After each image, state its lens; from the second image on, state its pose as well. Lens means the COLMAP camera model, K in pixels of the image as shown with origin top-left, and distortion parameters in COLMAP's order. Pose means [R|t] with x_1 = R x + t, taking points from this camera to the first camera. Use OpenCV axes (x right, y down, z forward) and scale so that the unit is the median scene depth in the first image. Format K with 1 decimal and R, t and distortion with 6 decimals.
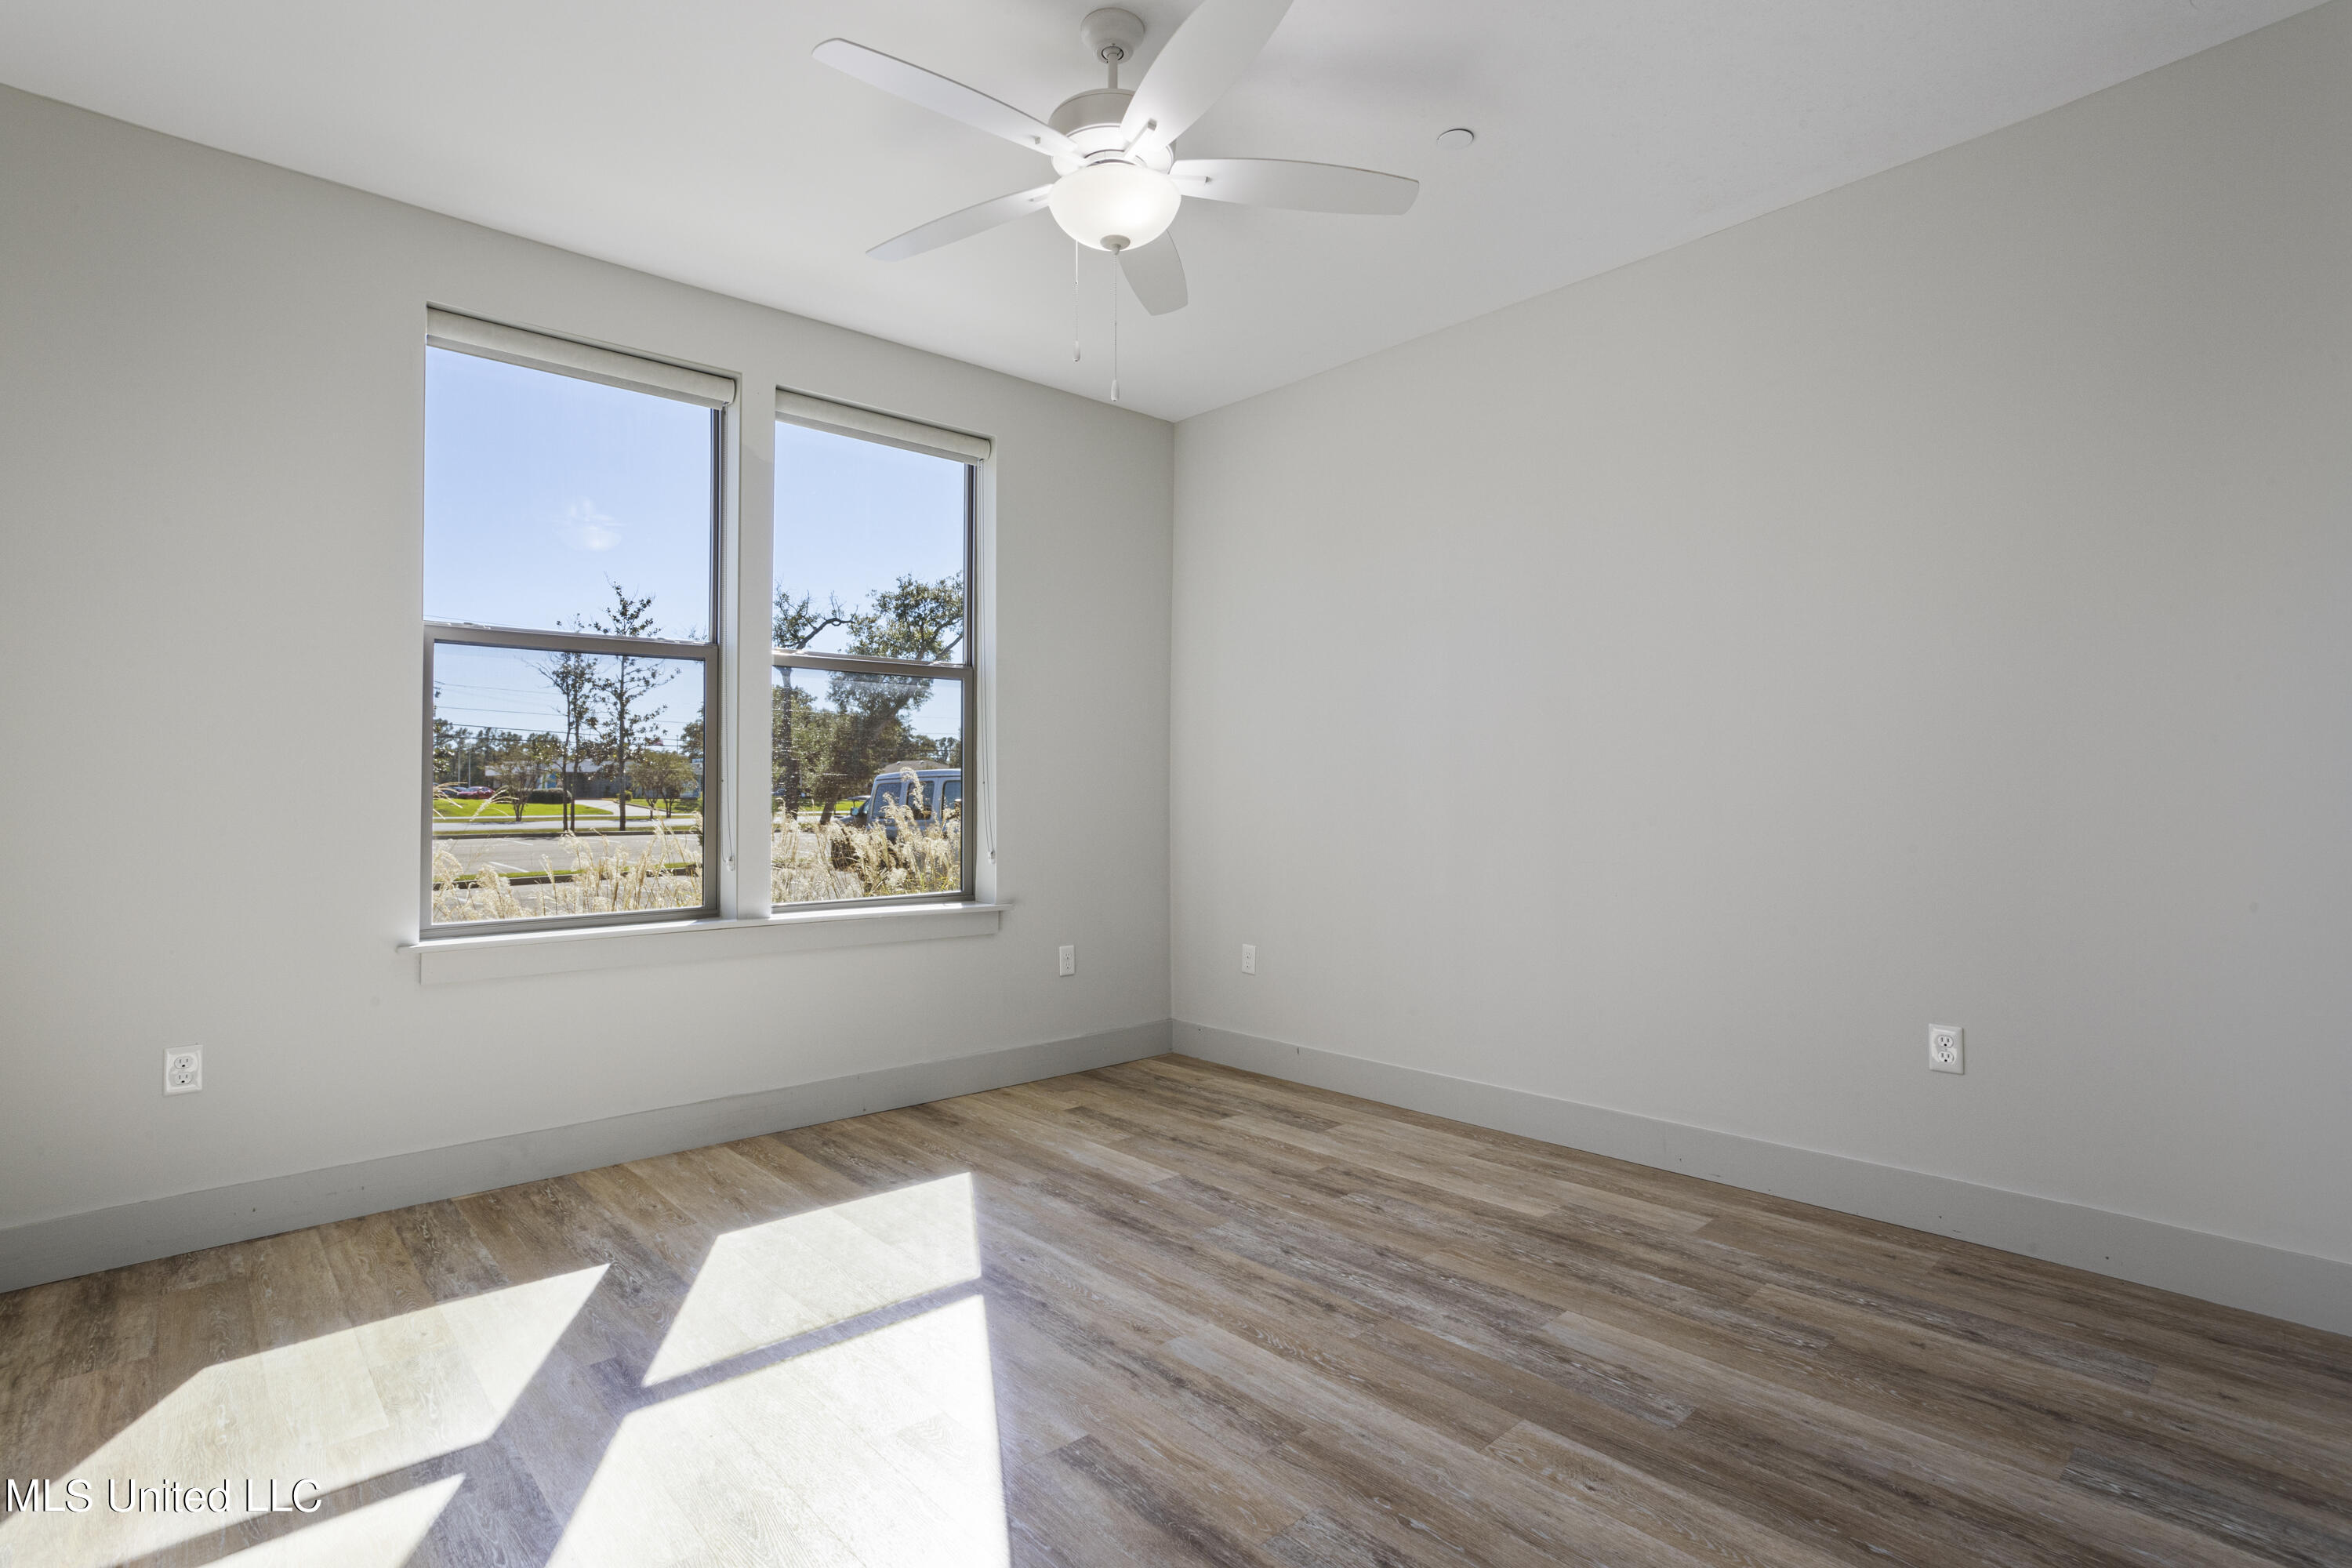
lens RADIAL K [[1136.0, 0, 1169.1], [0, 1136.0, 787.3], [0, 0, 1]] dist [-0.054396, 0.032543]
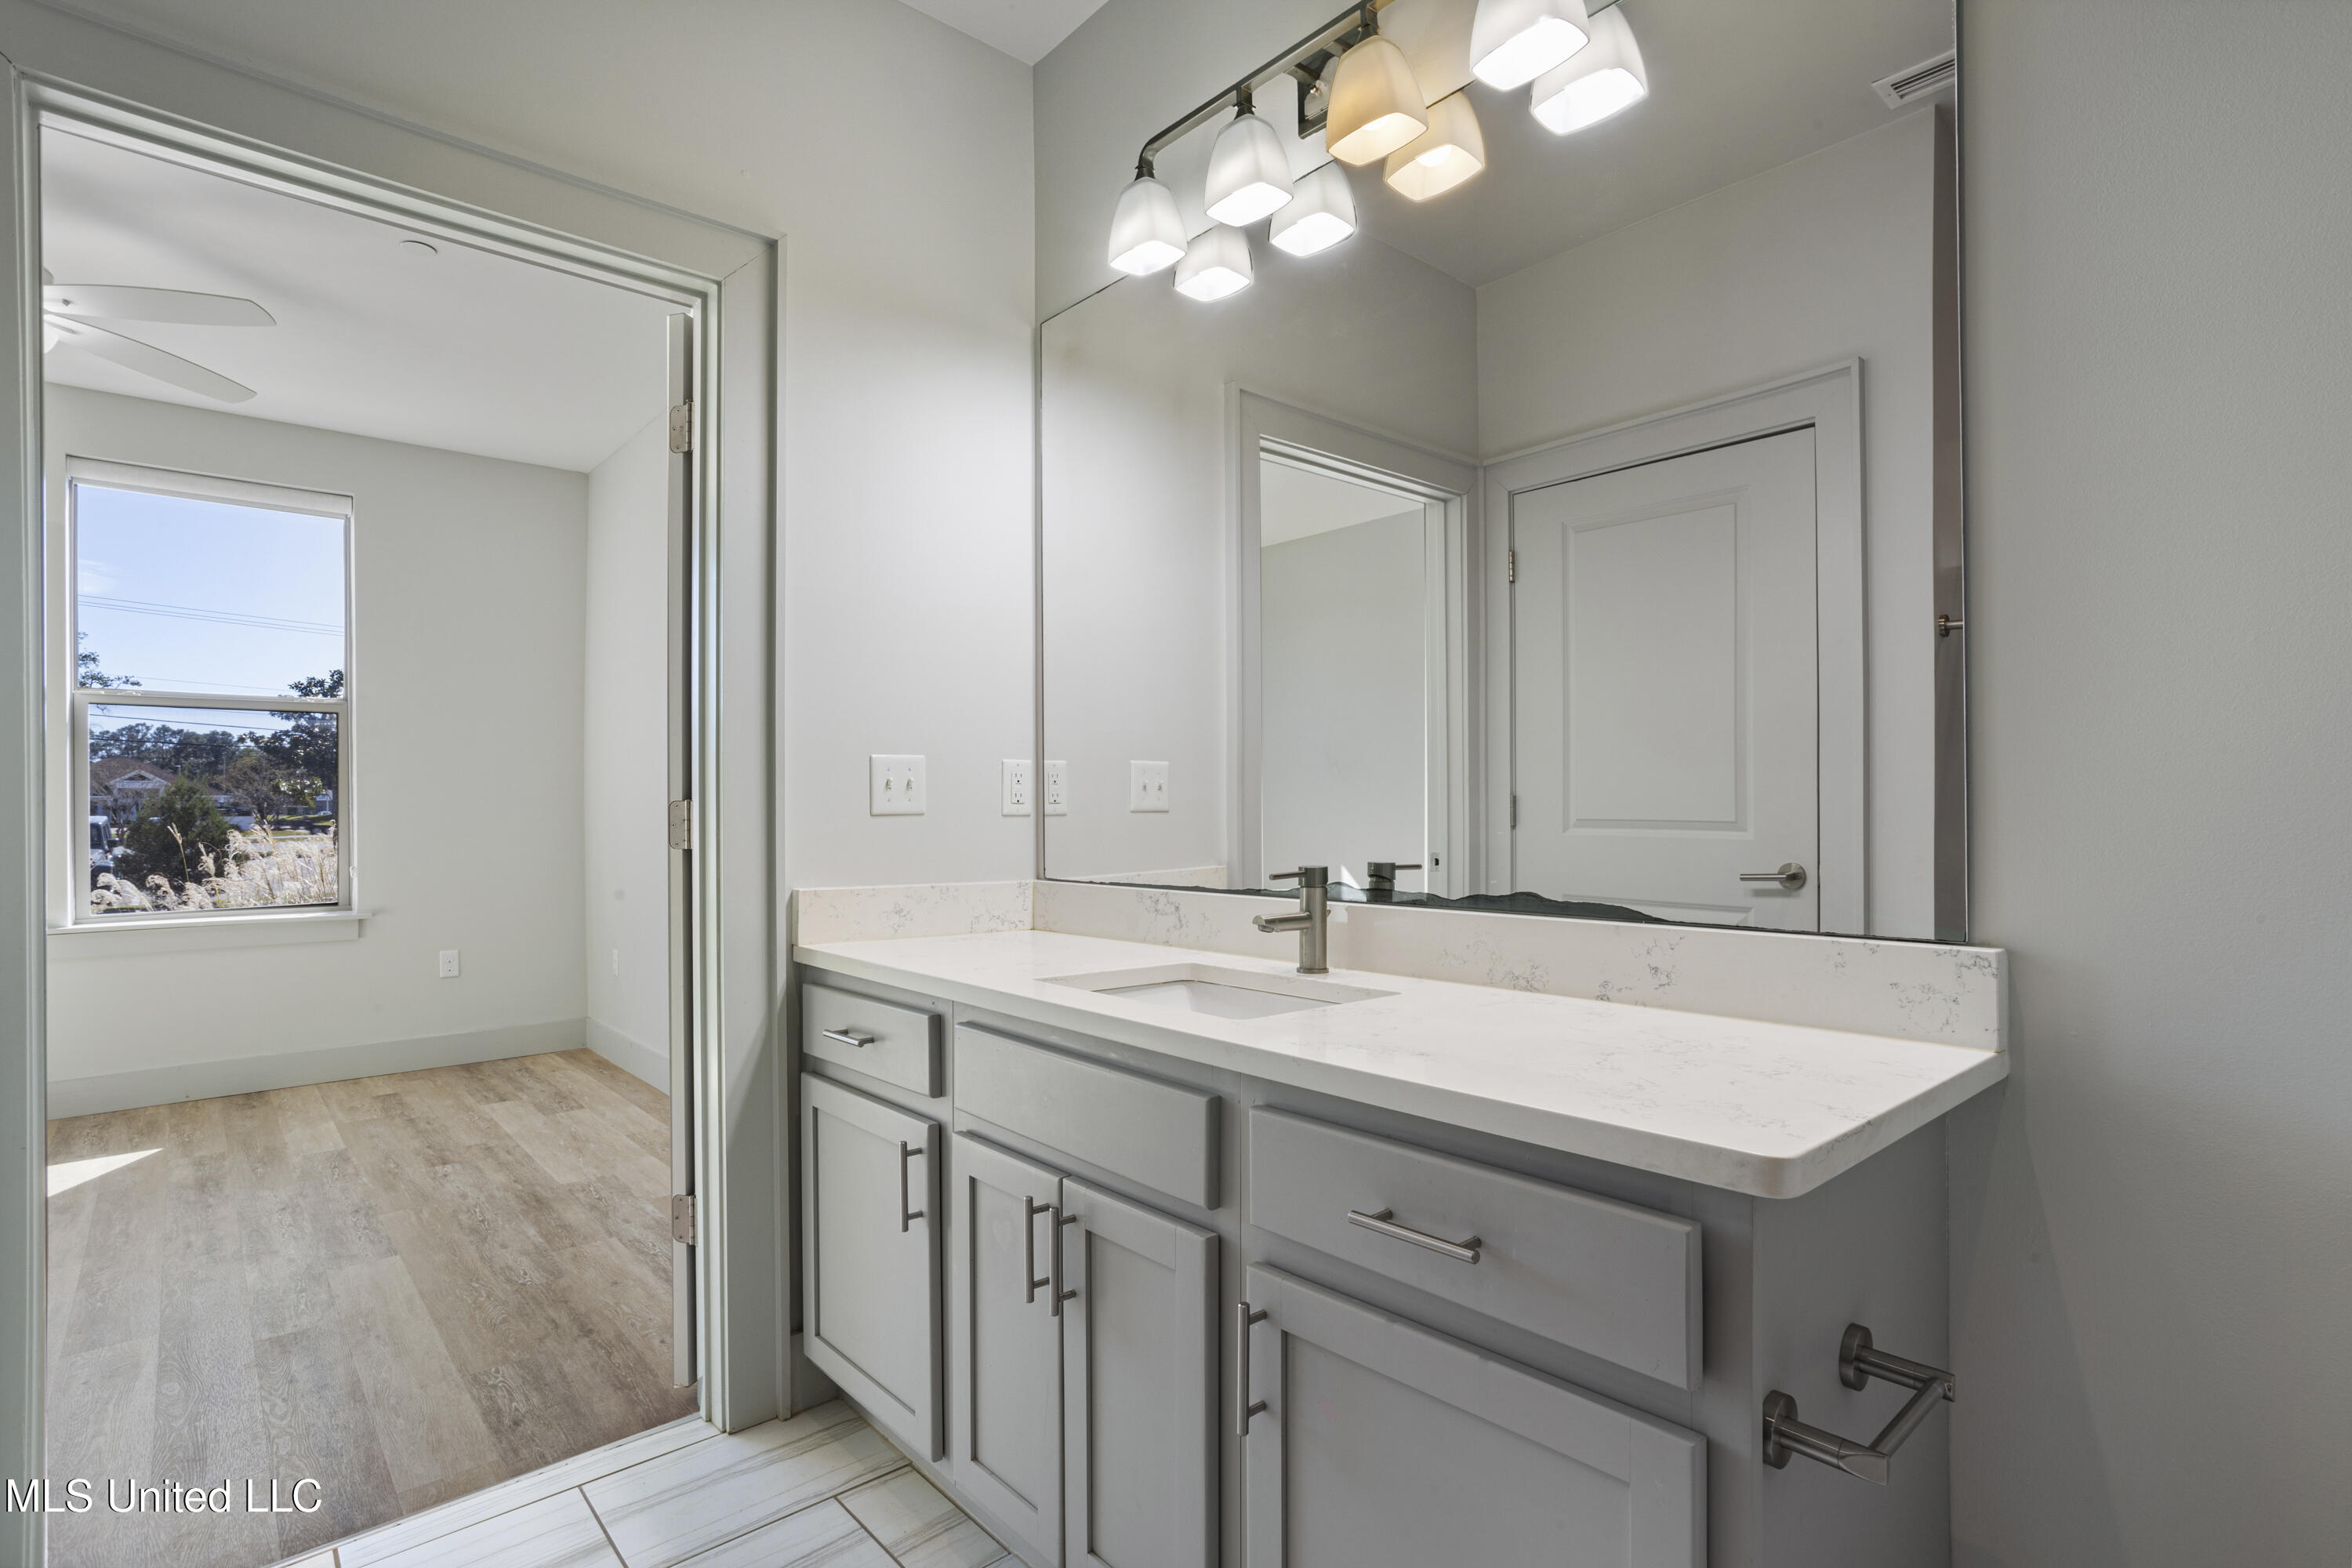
lens RADIAL K [[1136.0, 0, 1169.1], [0, 1136.0, 787.3], [0, 0, 1]] dist [-0.054396, 0.032543]
pose [[0.999954, -0.005654, -0.007700, 1.171698], [0.005584, 0.999943, -0.009083, -0.013919], [0.007750, 0.009039, 0.999929, -0.177508]]
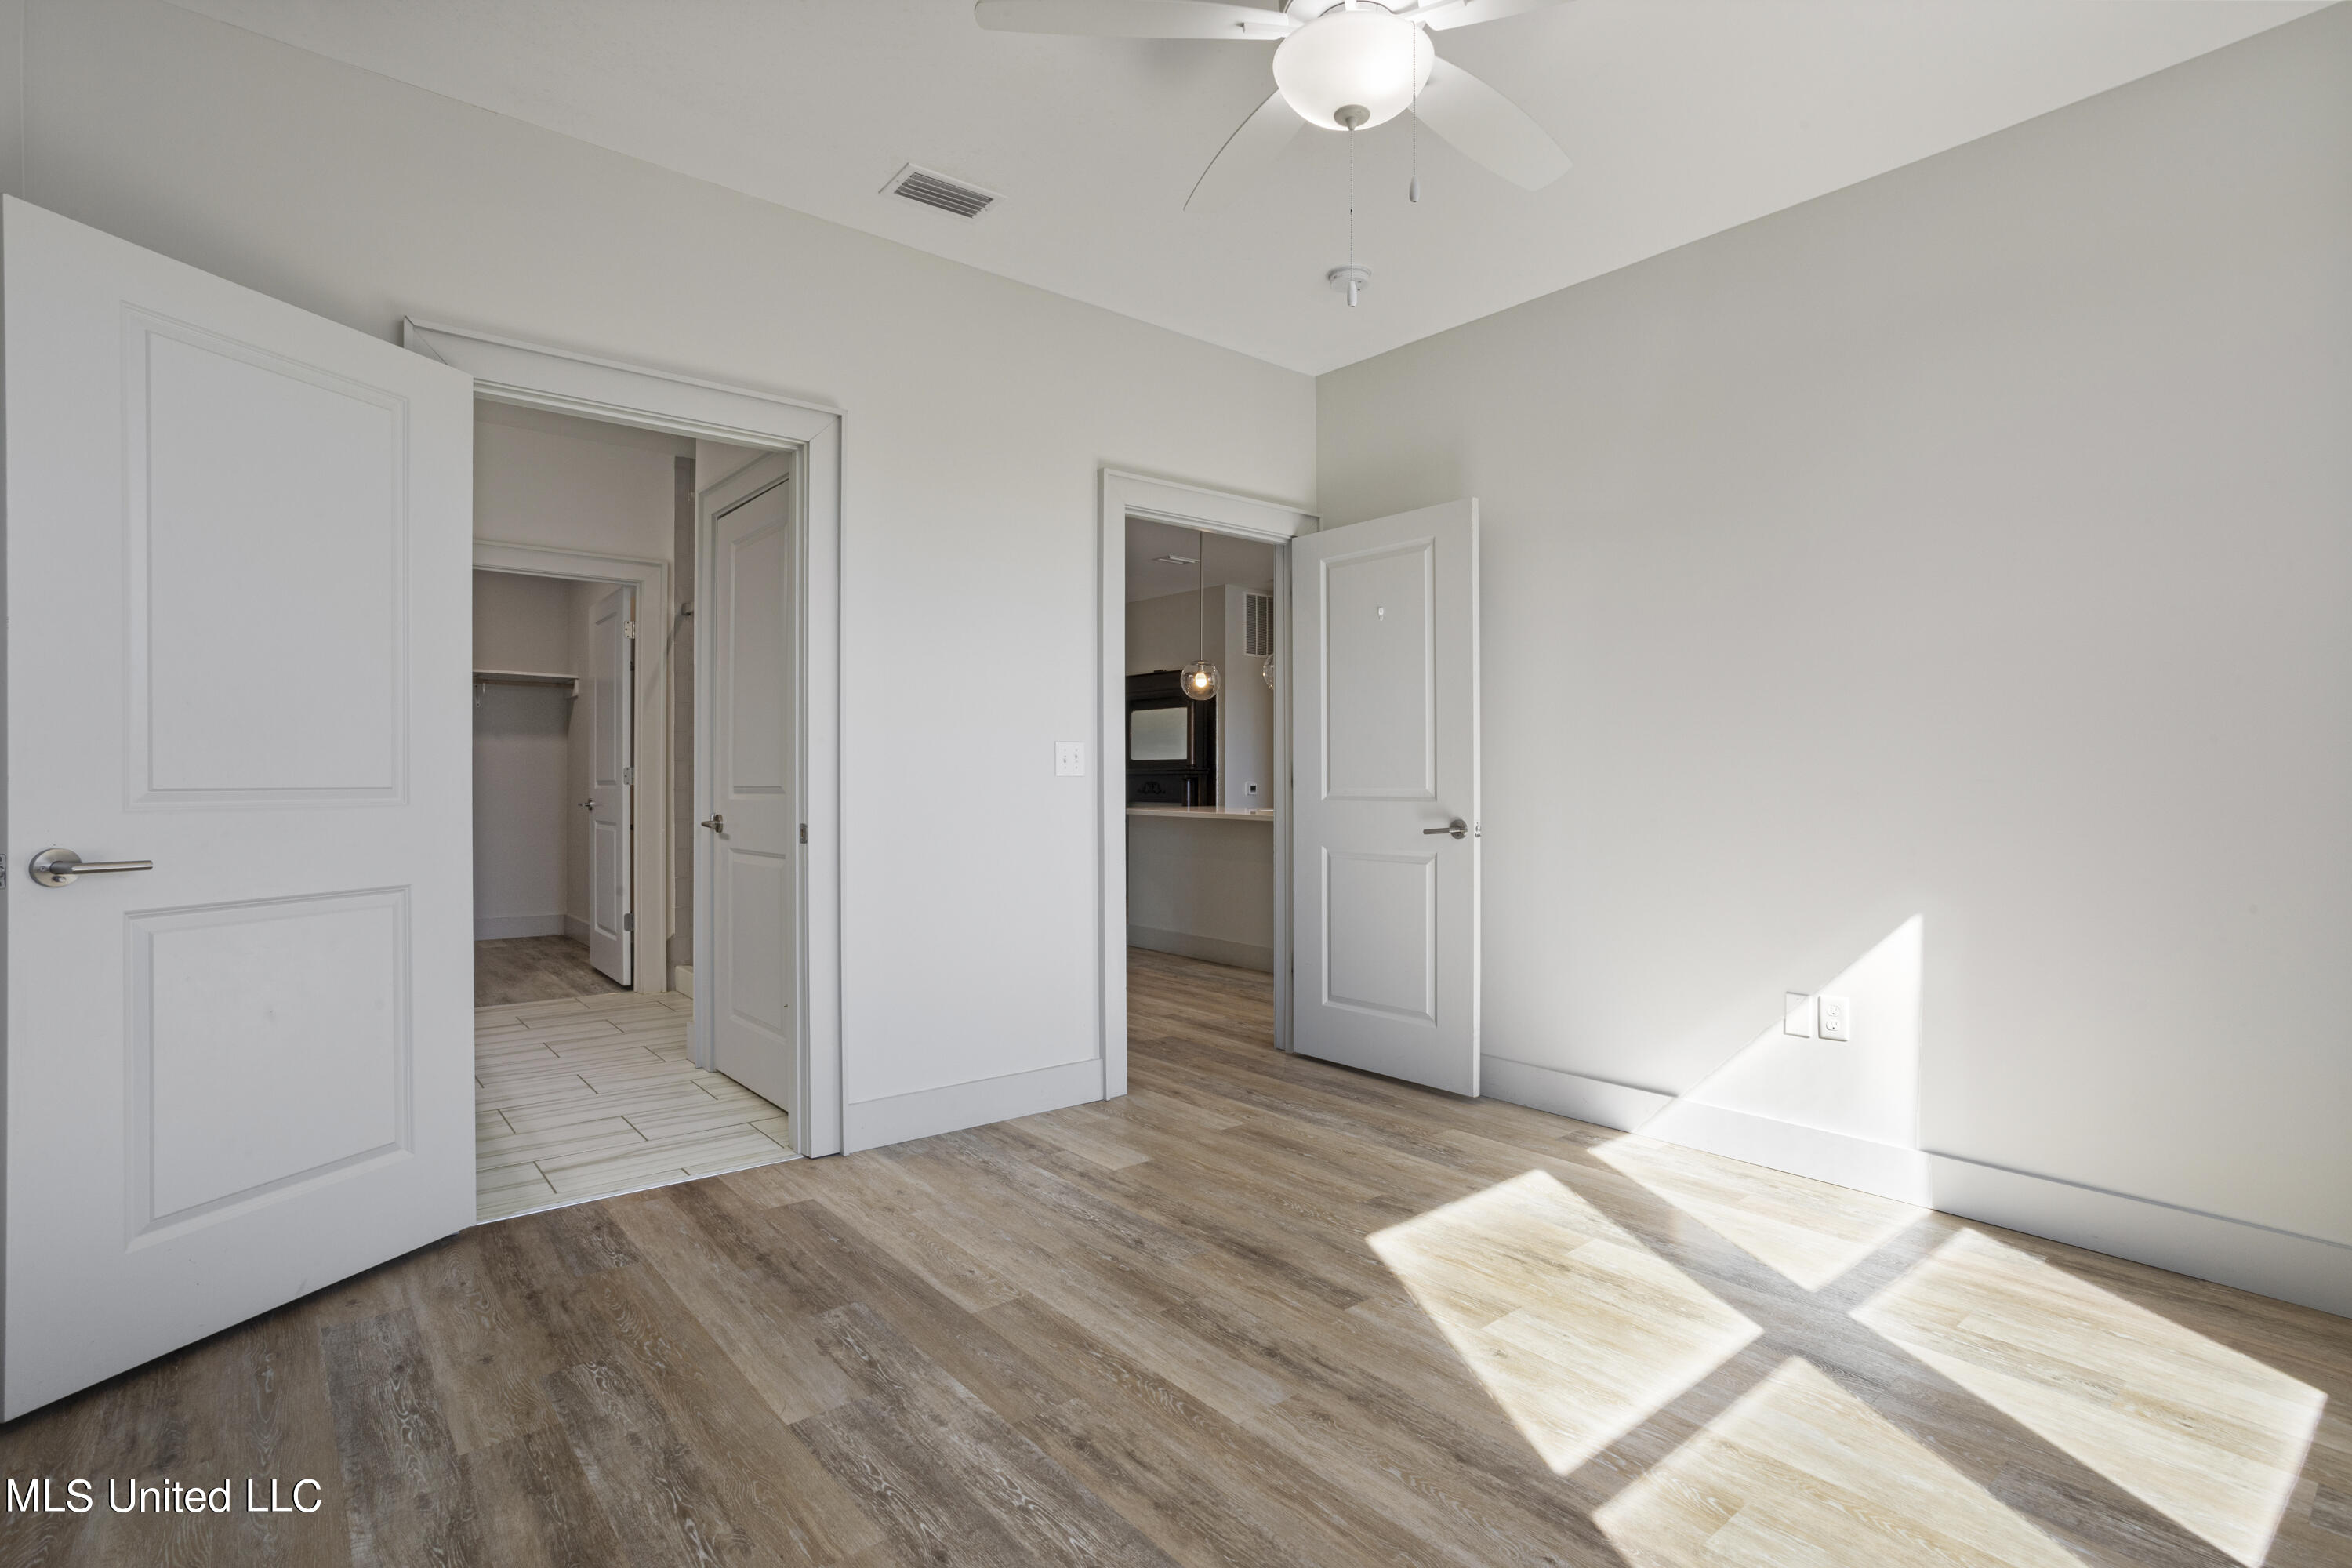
lens RADIAL K [[1152.8, 0, 1170.1], [0, 1152.8, 786.5], [0, 0, 1]] dist [-0.052858, 0.033139]
pose [[-0.999034, 0.001033, 0.043924, 0.047452], [0.000983, 0.999999, -0.001153, 0.014672], [-0.043925, -0.001109, -0.999034, 1.770943]]
